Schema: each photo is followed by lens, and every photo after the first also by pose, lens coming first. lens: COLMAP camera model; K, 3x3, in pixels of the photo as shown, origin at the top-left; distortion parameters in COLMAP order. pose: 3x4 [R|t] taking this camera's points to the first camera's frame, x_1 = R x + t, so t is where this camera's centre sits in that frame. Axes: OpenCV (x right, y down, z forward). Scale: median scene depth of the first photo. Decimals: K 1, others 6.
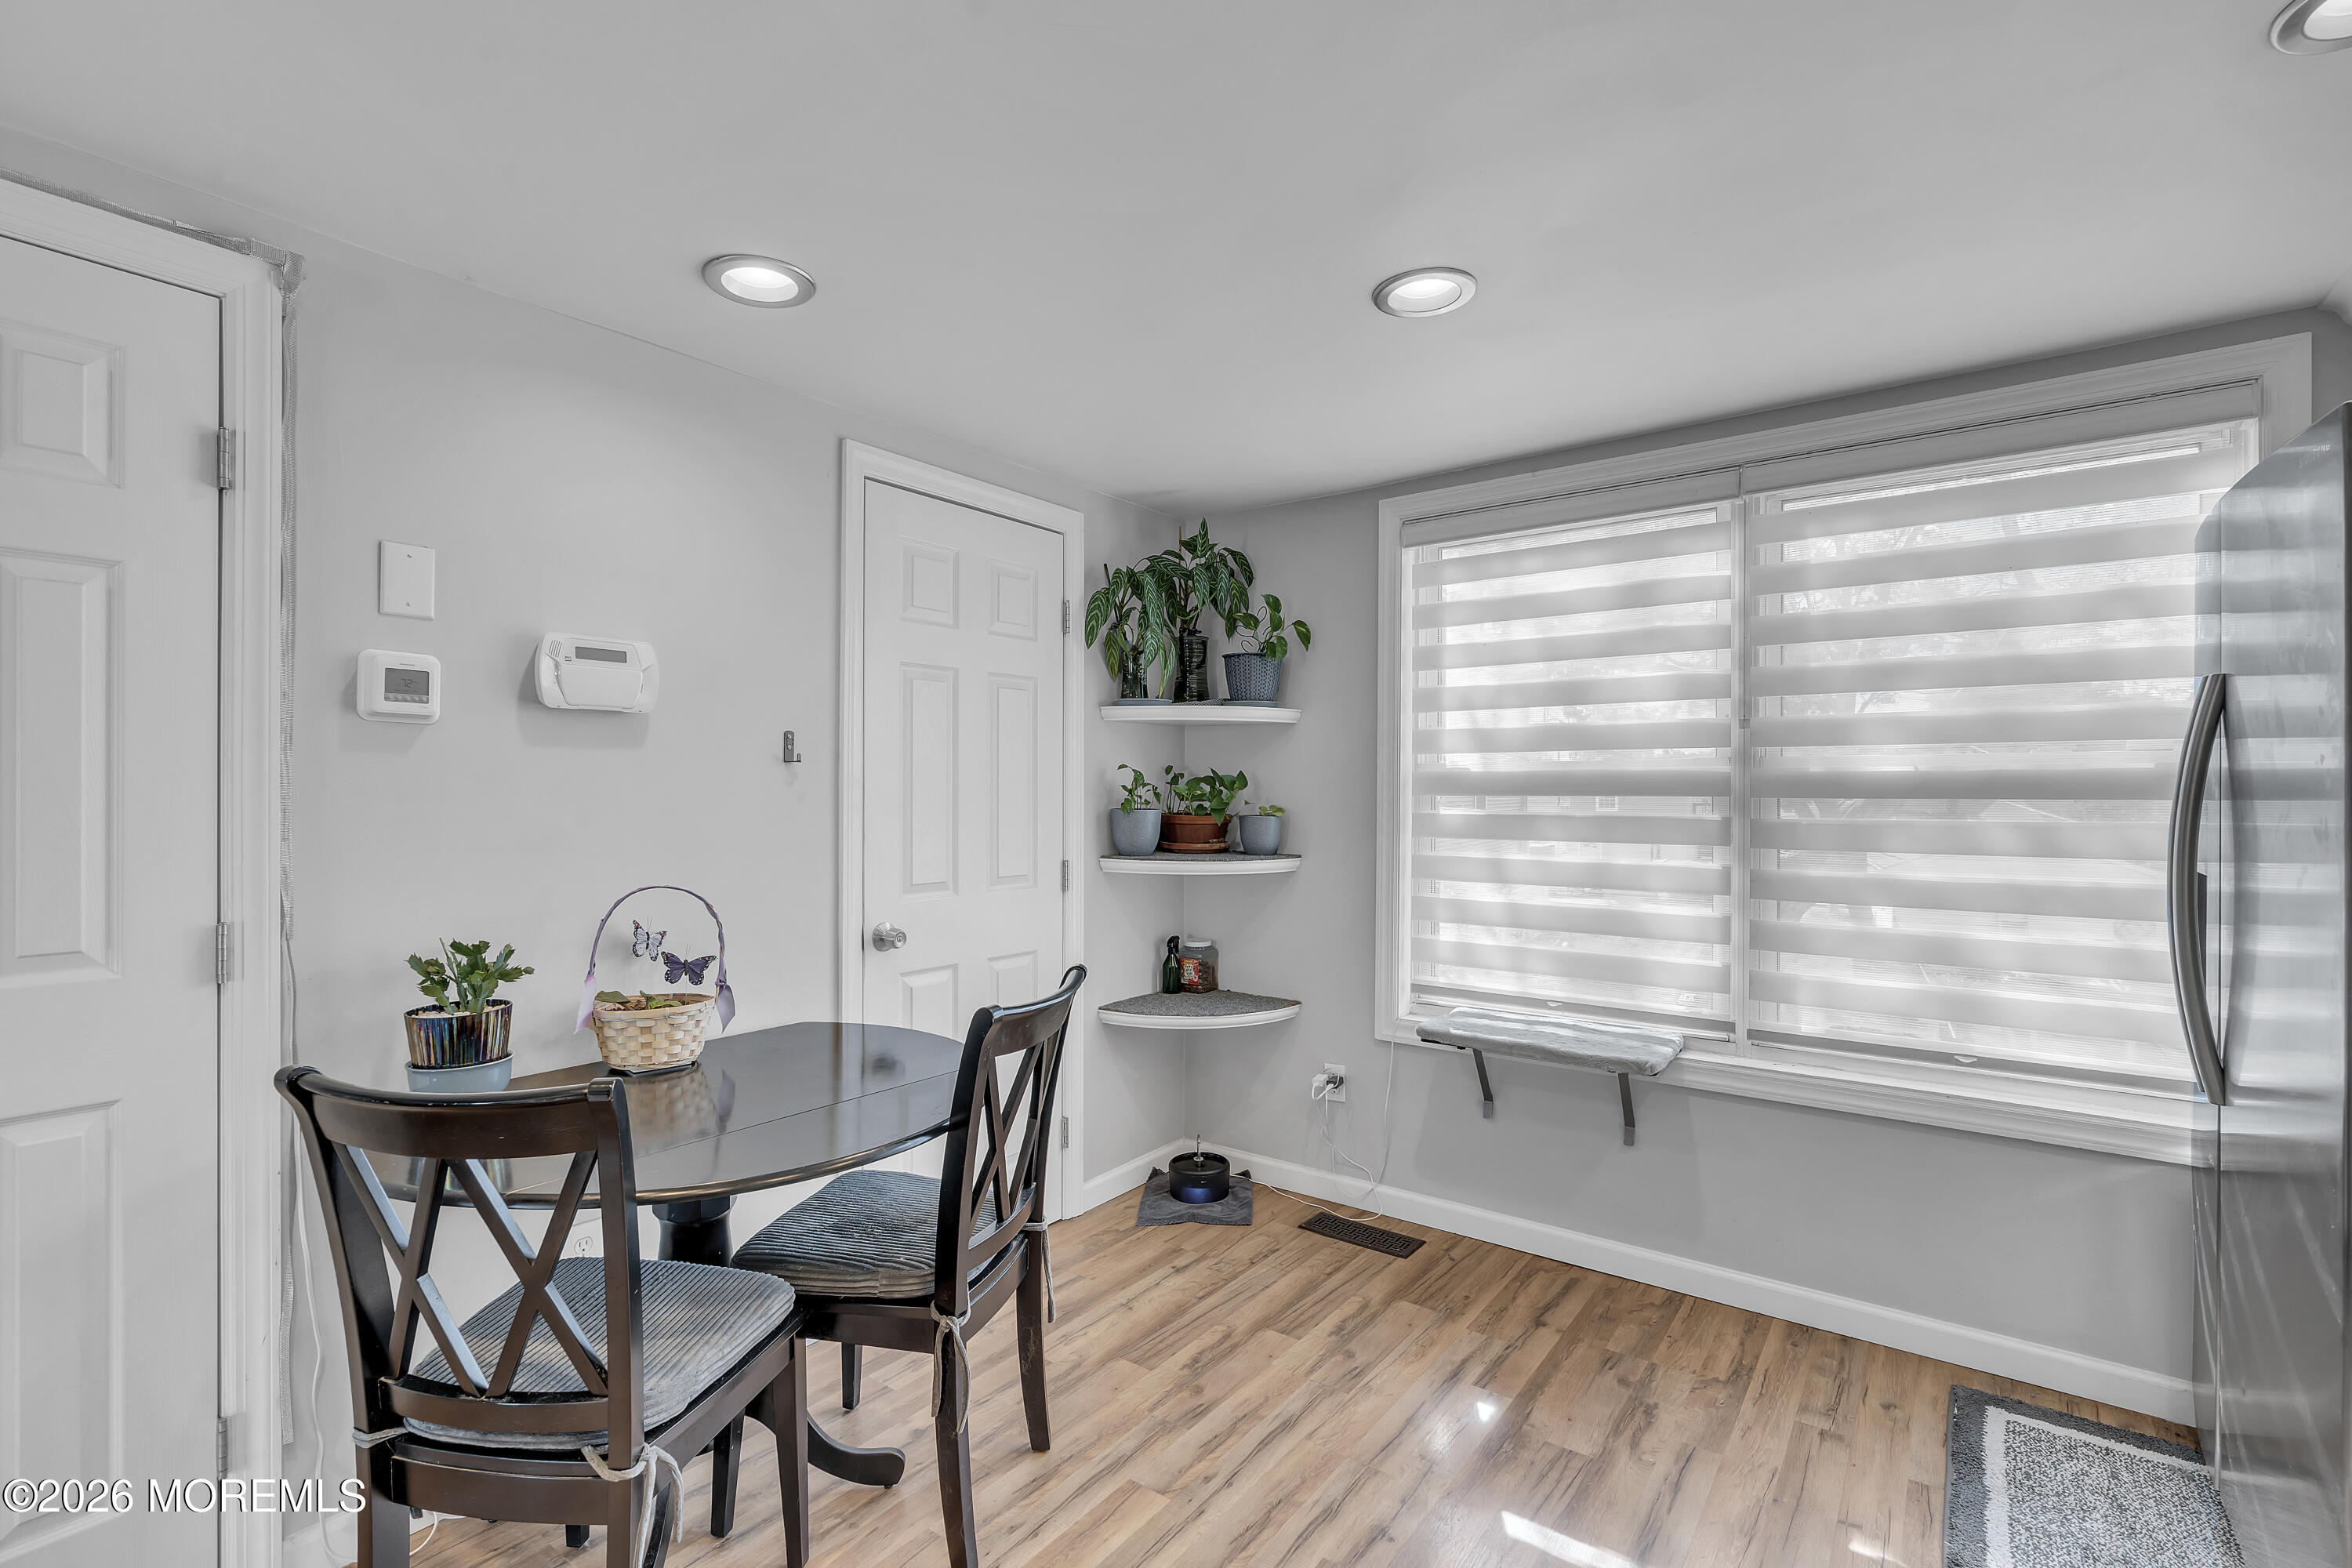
lens RADIAL K [[1057.6, 0, 1176.2], [0, 1057.6, 803.6], [0, 0, 1]] dist [-0.014245, 0.003833]
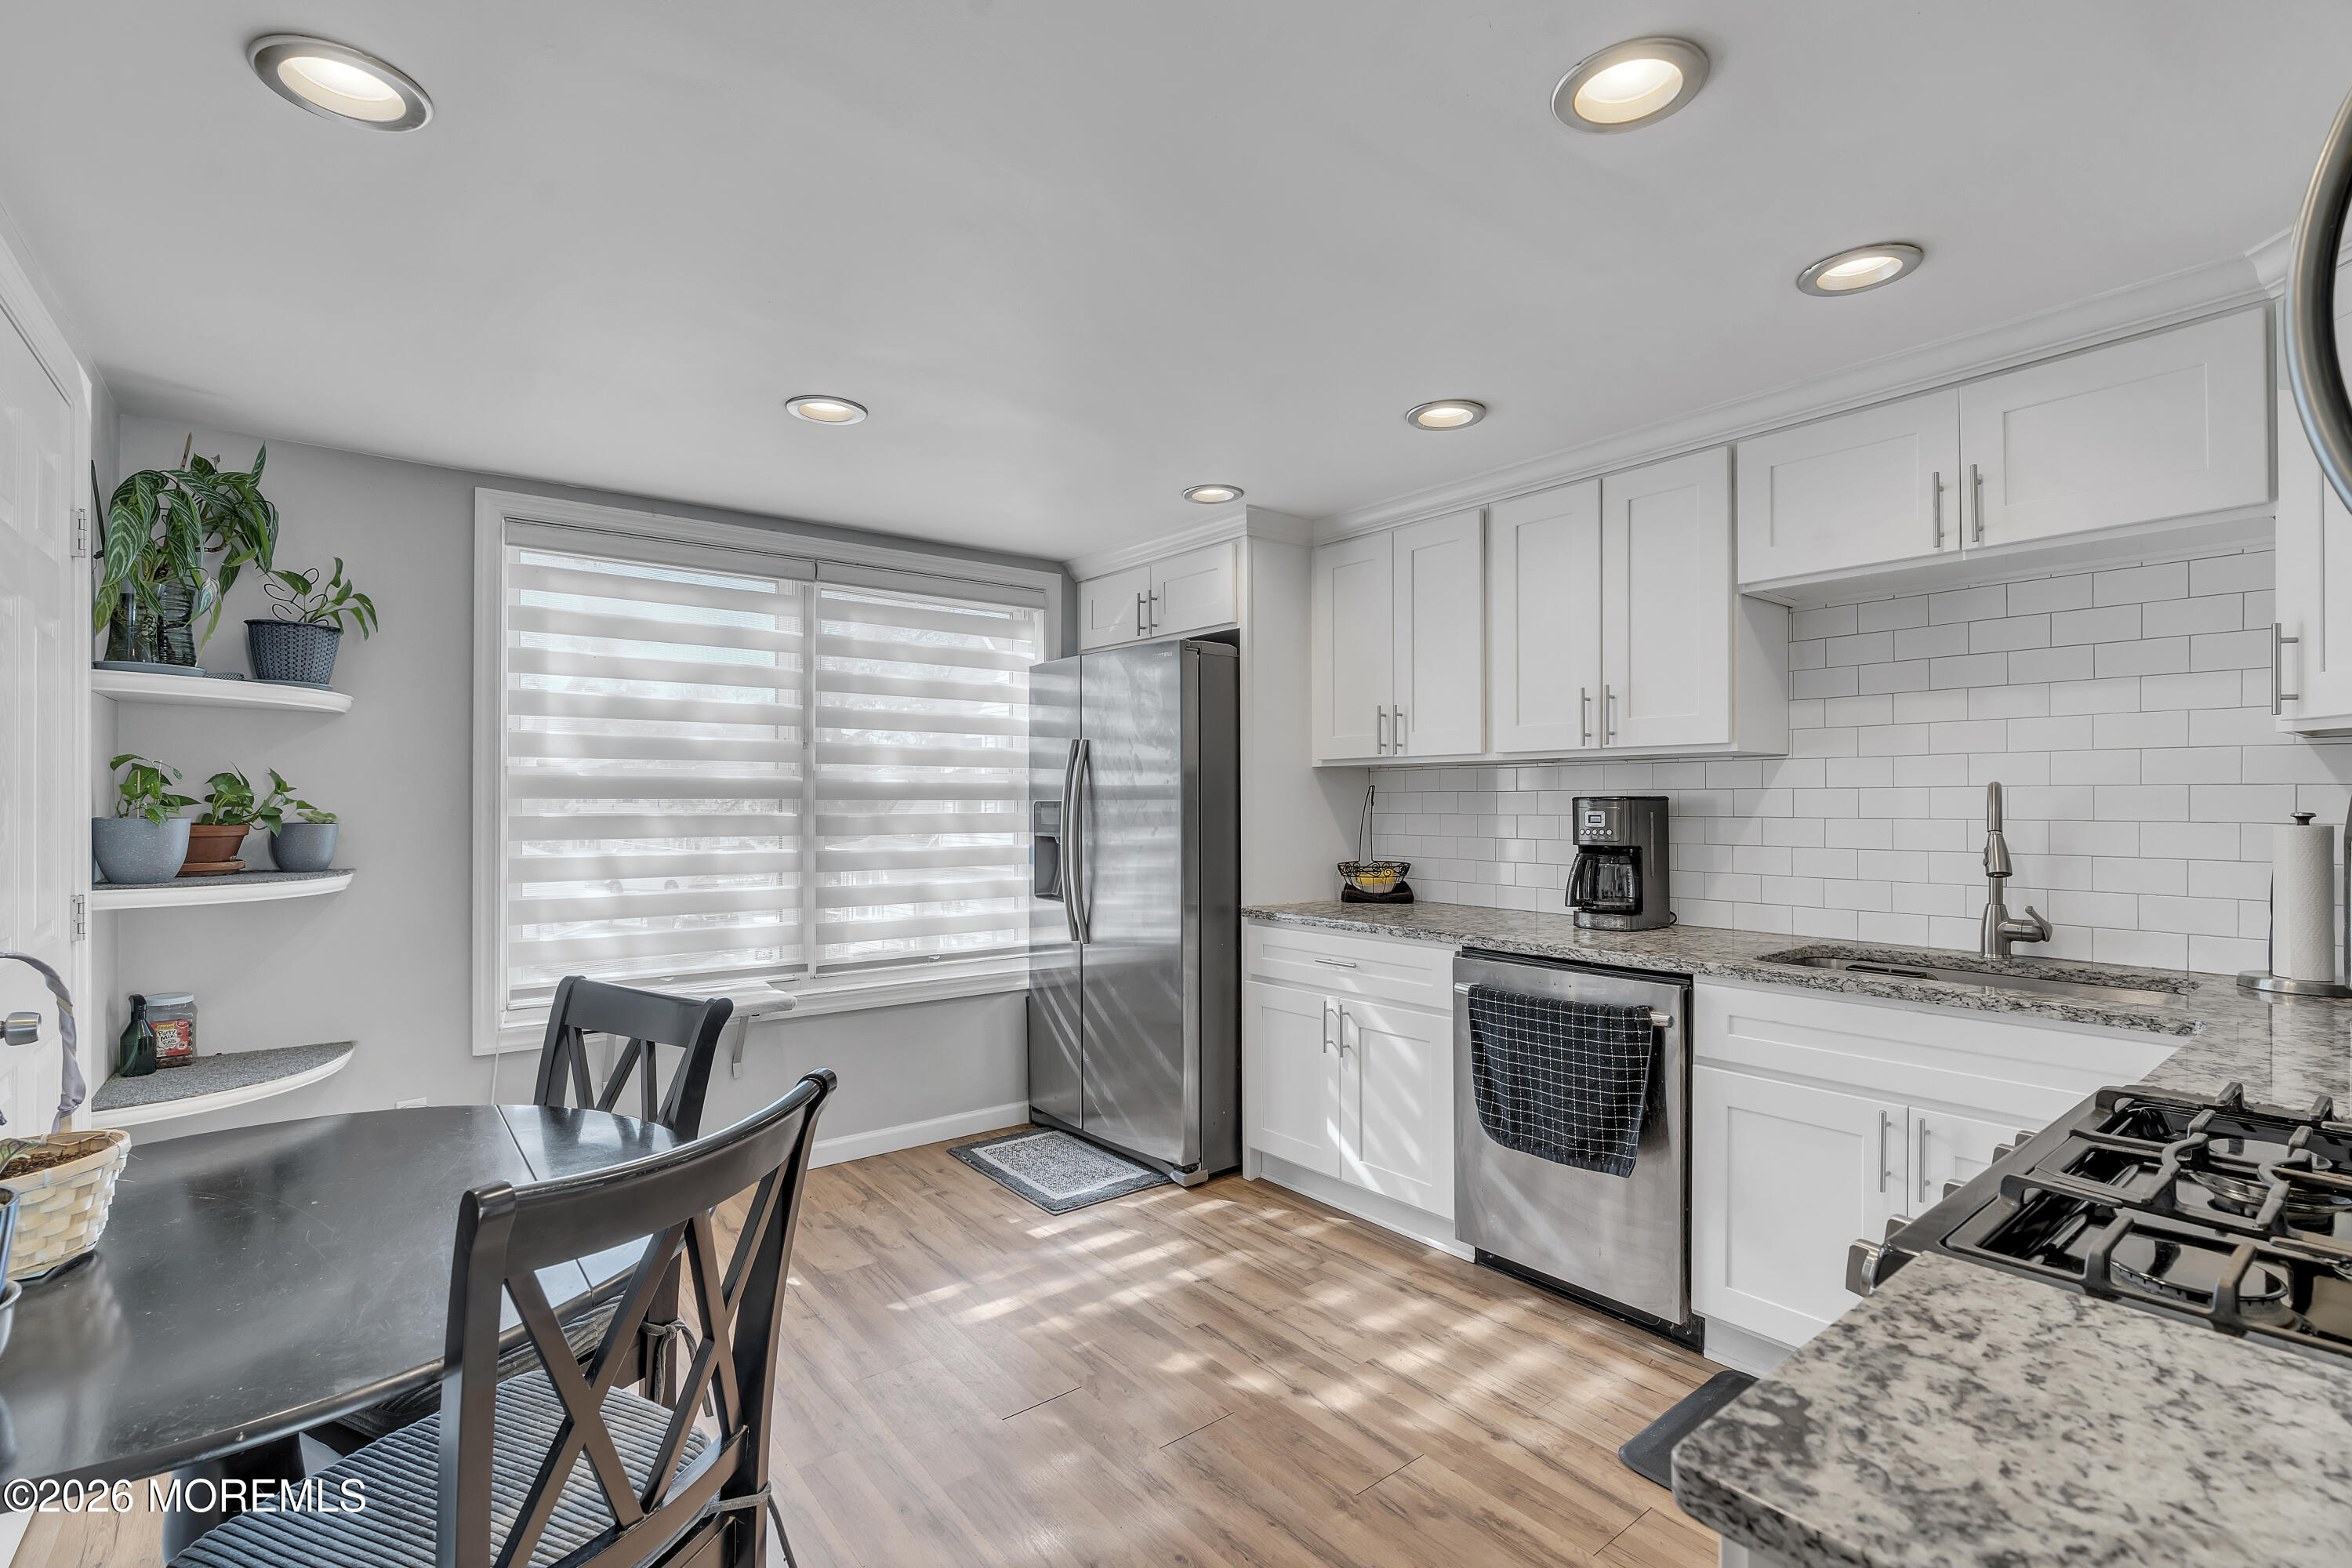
lens RADIAL K [[1057.6, 0, 1176.2], [0, 1057.6, 803.6], [0, 0, 1]] dist [-0.014245, 0.003833]
pose [[0.253144, -0.005890, 0.967411, -0.677123], [0.009935, 0.999945, 0.003488, -0.000294], [-0.967377, 0.008729, 0.253189, 0.183916]]
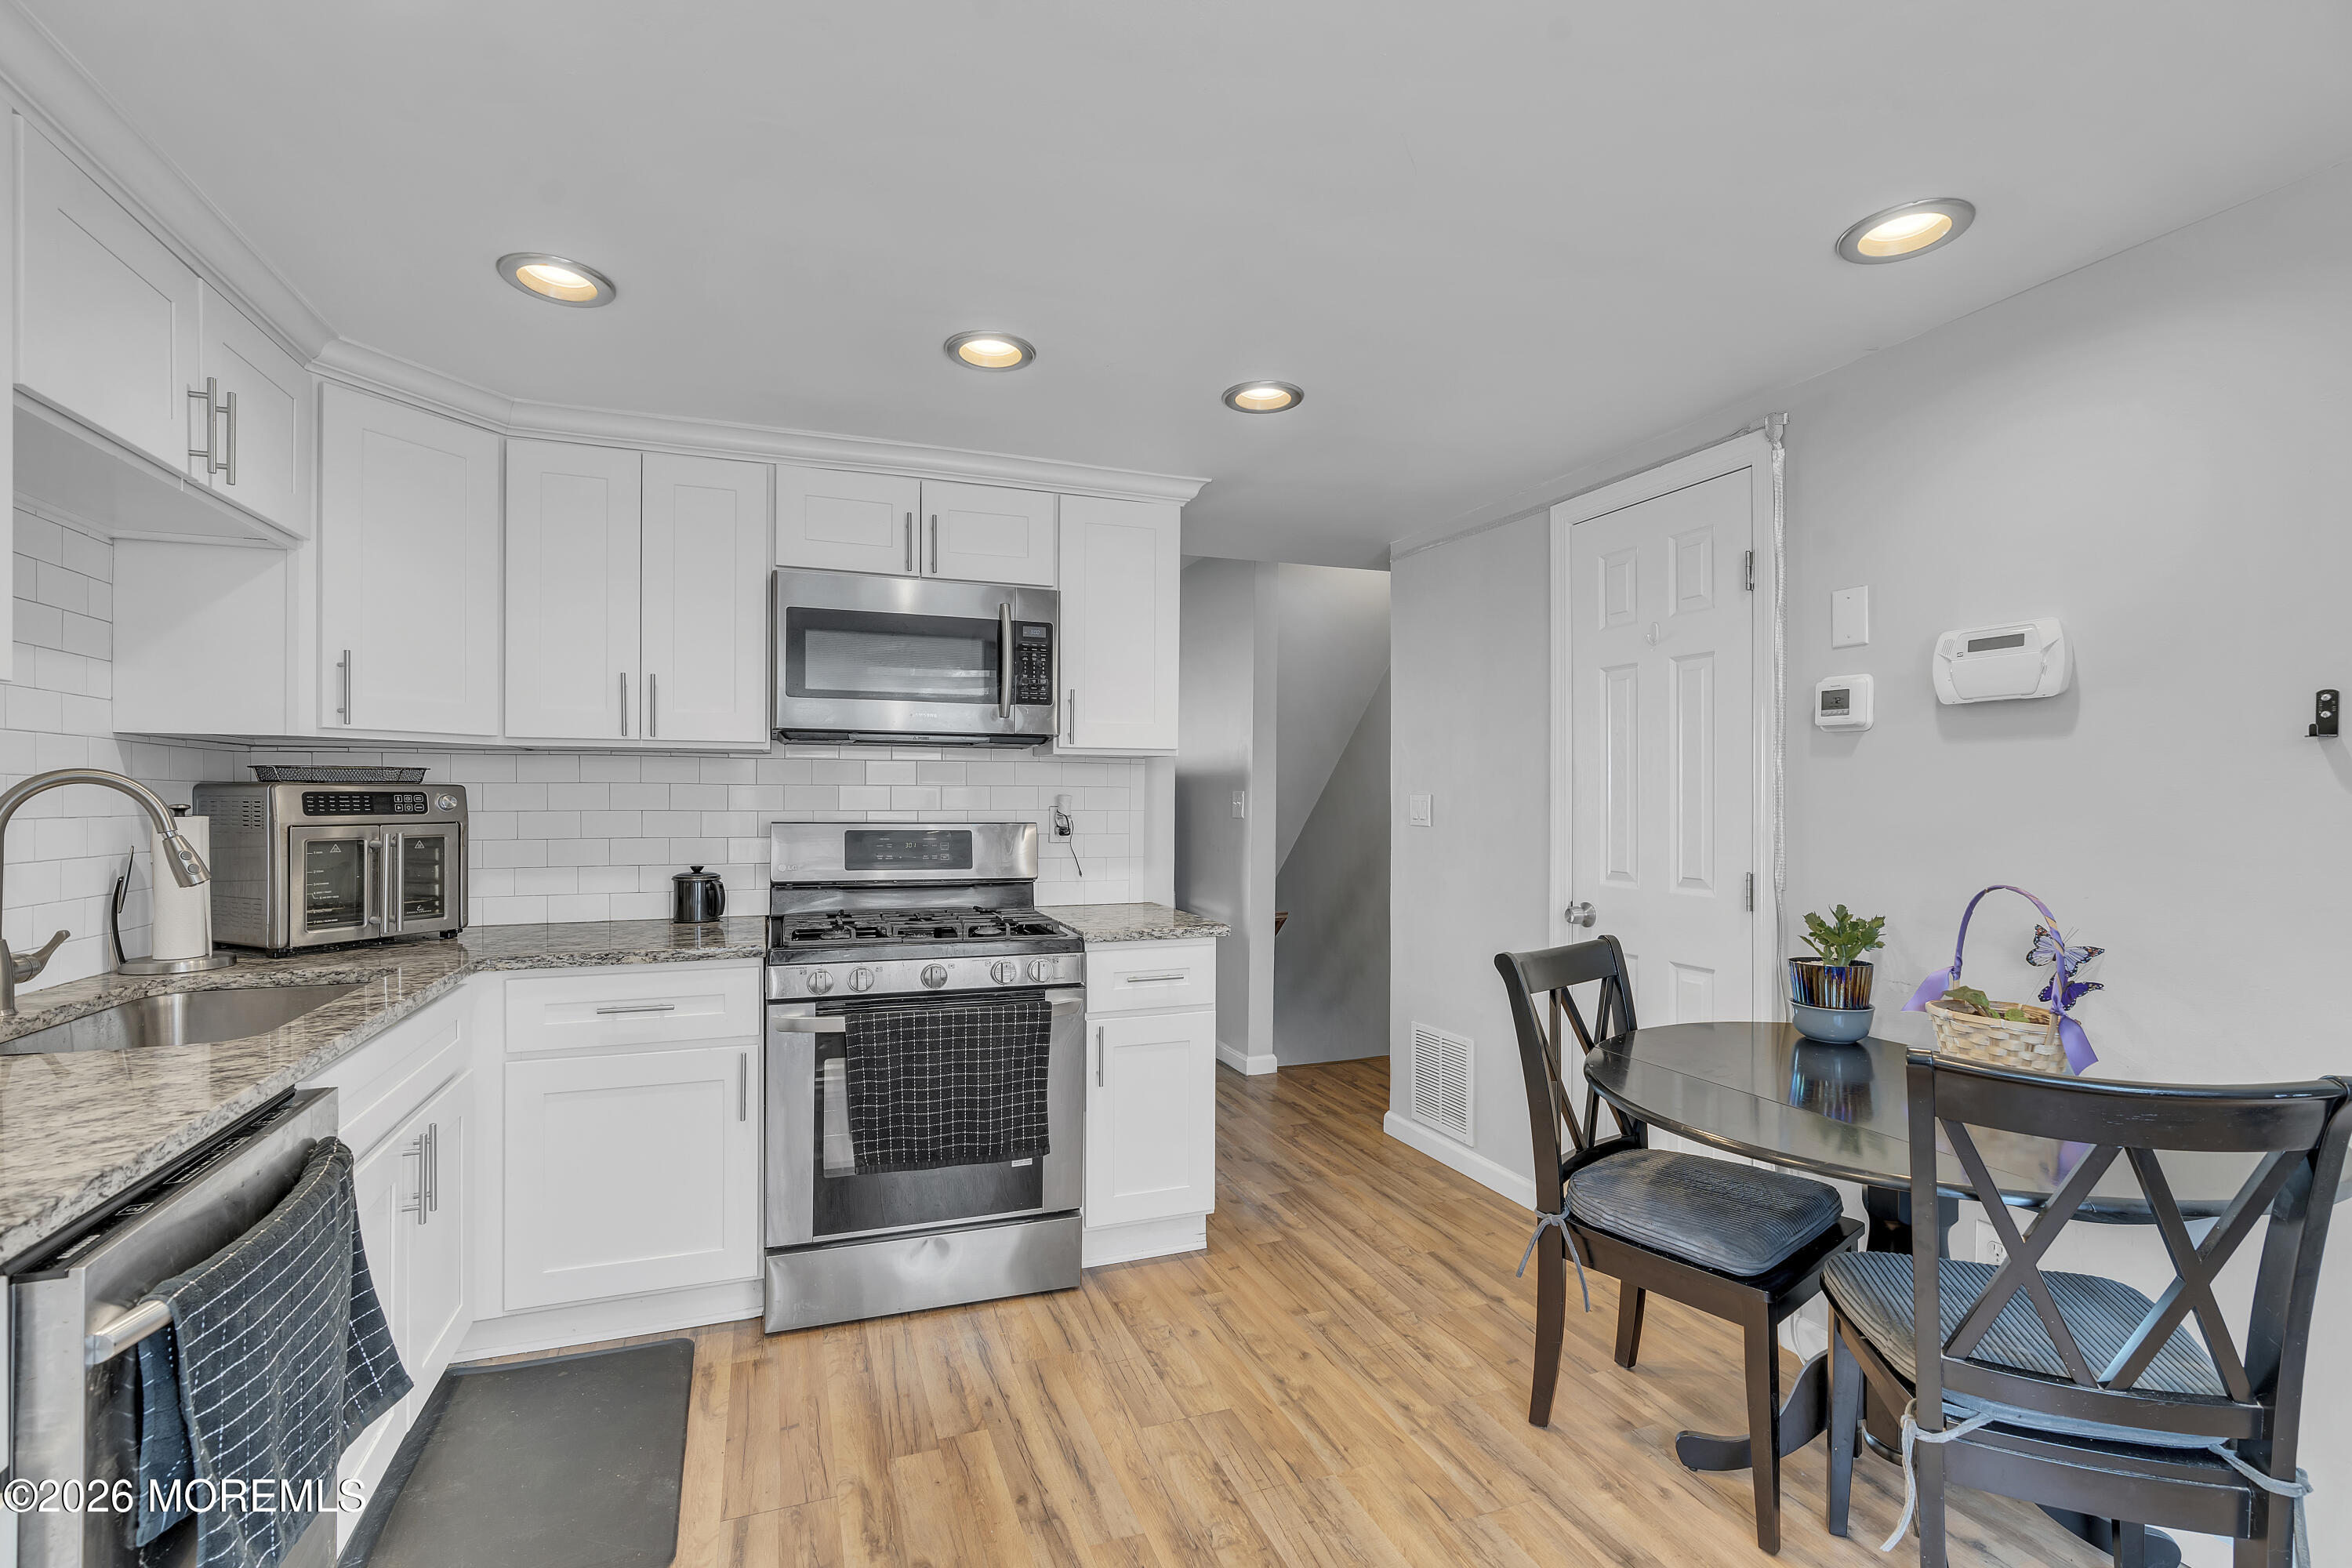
lens RADIAL K [[1052.4, 0, 1172.0], [0, 1052.4, 790.1], [0, 0, 1]] dist [-0.013536, 0.004377]
pose [[-0.537651, -0.004067, -0.843158, 0.514665], [-0.008294, 0.999966, 0.000465, 0.000076], [0.843127, 0.007243, -0.537666, 0.672159]]
